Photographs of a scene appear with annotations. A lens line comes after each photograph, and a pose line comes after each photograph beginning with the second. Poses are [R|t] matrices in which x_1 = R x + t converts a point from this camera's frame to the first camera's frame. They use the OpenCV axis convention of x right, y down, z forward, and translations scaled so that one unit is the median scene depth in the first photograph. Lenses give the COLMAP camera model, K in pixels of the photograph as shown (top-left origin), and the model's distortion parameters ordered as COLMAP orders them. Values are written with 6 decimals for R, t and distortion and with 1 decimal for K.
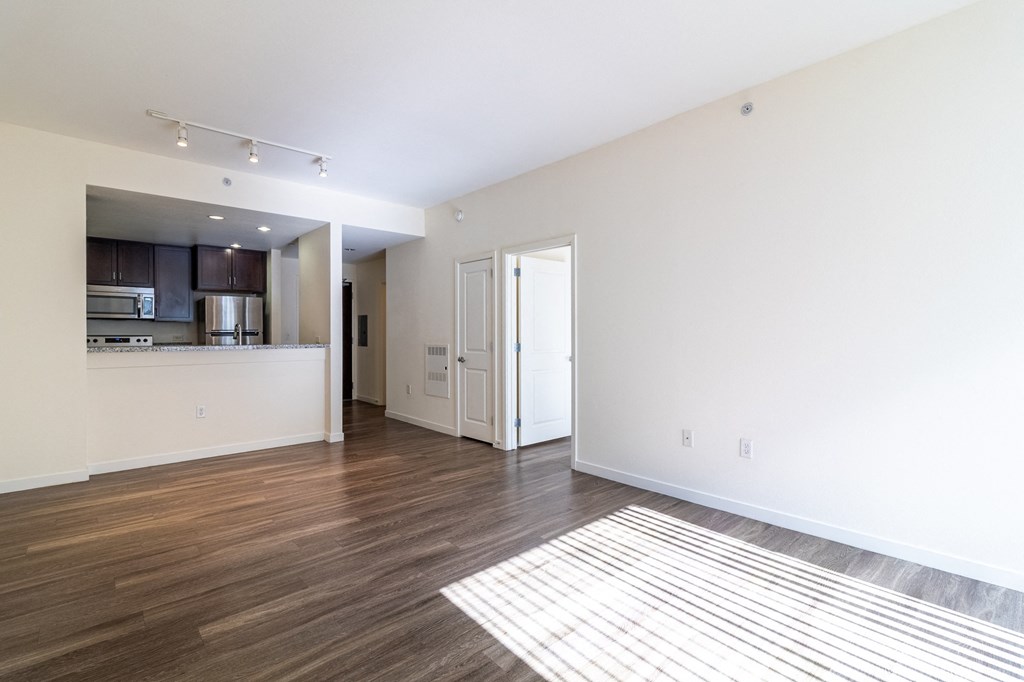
lens RADIAL K [[465.4, 0, 510.8], [0, 465.4, 334.3], [0, 0, 1]] dist [0.003914, 0.000524]
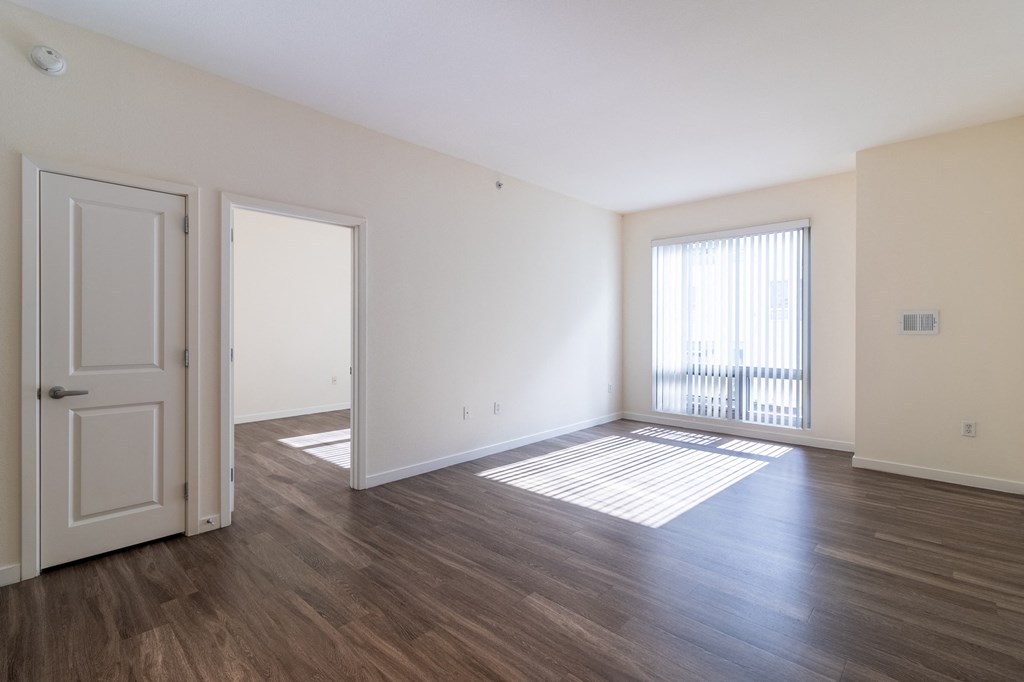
lens RADIAL K [[465.4, 0, 513.7], [0, 465.4, 336.2], [0, 0, 1]] dist [0.003914, 0.000524]
pose [[-0.080698, -0.010128, 0.996687, -1.136437], [-0.000191, 0.999949, 0.010145, -0.006312], [-0.996739, 0.000628, -0.080695, 1.196465]]
